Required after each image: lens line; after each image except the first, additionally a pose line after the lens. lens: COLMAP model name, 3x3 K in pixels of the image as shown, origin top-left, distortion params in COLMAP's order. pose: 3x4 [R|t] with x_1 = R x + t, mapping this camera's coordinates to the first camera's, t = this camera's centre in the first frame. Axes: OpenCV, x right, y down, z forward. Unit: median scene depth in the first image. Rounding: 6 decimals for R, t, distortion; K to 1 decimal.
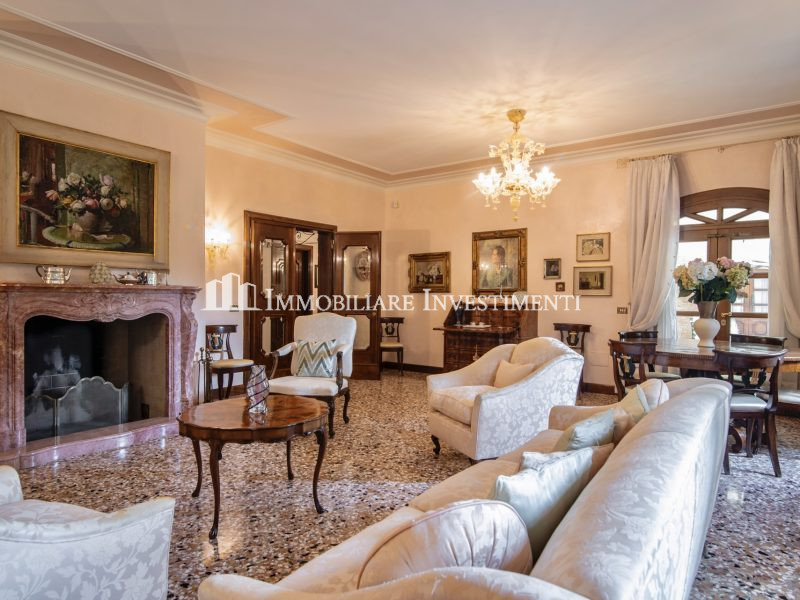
lens RADIAL K [[474.1, 0, 401.6], [0, 474.1, 304.1], [0, 0, 1]] dist [-0.026481, 0.000272]
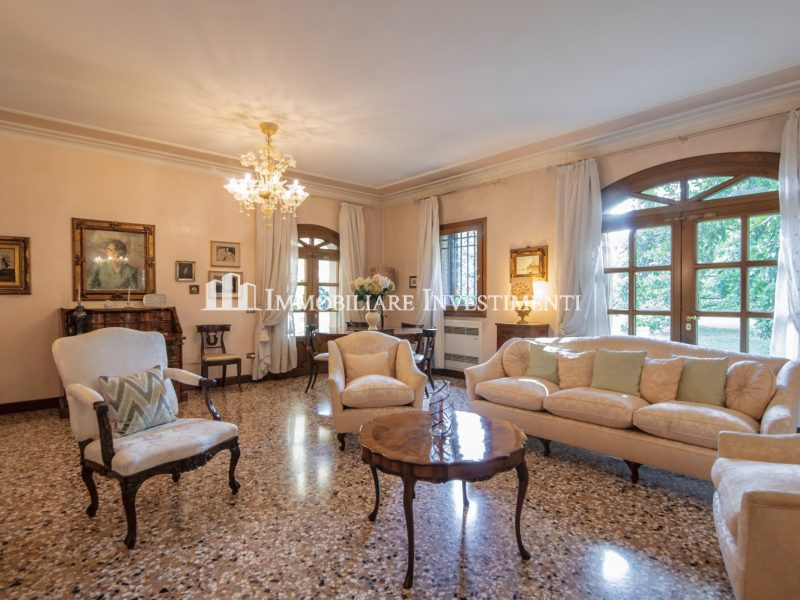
lens RADIAL K [[416.8, 0, 400.4], [0, 416.8, 294.9], [0, 0, 1]] dist [-0.019946, -0.001288]
pose [[0.209464, 0.002696, 0.977813, -0.562934], [0.024243, 0.999674, -0.007949, -0.008697], [-0.977516, 0.025370, 0.209331, 0.482192]]
